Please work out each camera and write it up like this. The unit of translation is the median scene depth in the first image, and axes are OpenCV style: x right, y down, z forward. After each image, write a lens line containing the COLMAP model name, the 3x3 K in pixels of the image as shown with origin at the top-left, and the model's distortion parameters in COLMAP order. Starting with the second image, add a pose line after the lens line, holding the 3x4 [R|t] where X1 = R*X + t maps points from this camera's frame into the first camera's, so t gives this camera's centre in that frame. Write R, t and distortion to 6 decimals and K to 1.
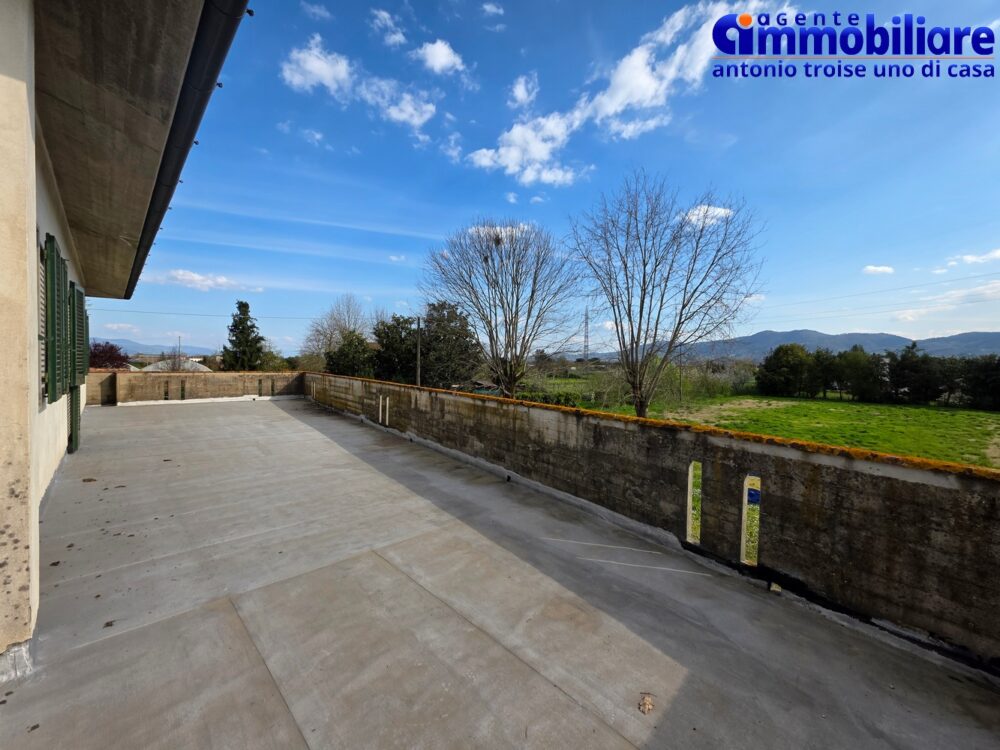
lens RADIAL K [[404.6, 0, 493.4], [0, 404.6, 370.0], [0, 0, 1]] dist [0.003706, 0.000130]
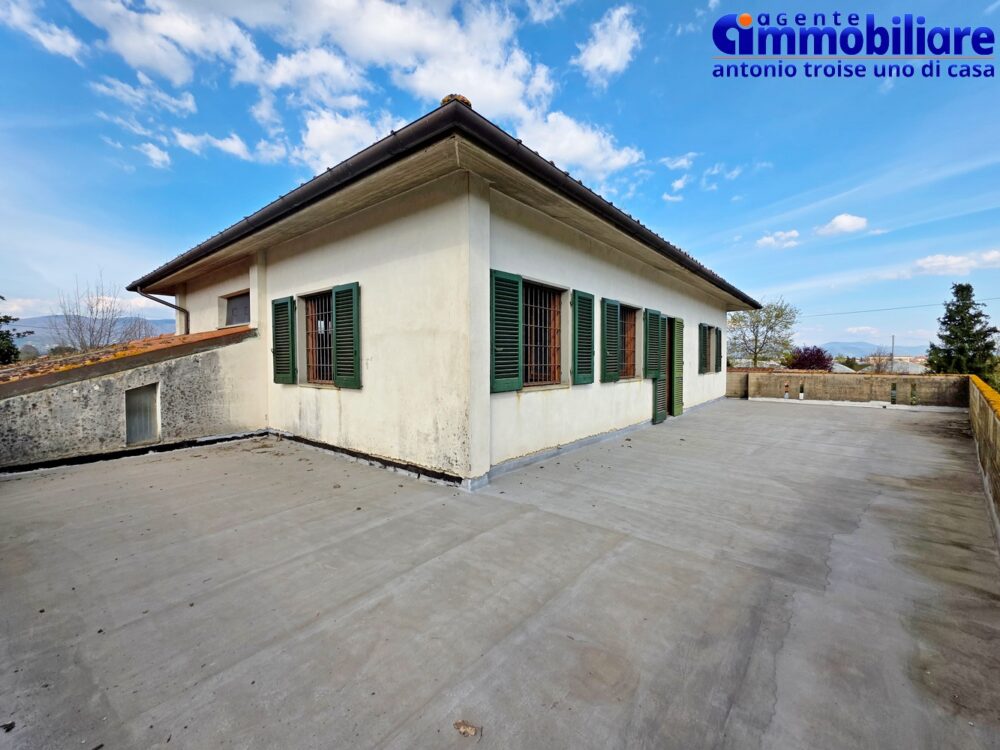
lens RADIAL K [[404.6, 0, 495.5], [0, 404.6, 373.0], [0, 0, 1]] dist [0.003706, 0.000130]
pose [[0.099690, 0.015925, -0.994891, 0.557673], [-0.014536, 0.999789, 0.014546, 0.007815], [0.994912, 0.013011, 0.099900, 0.422689]]
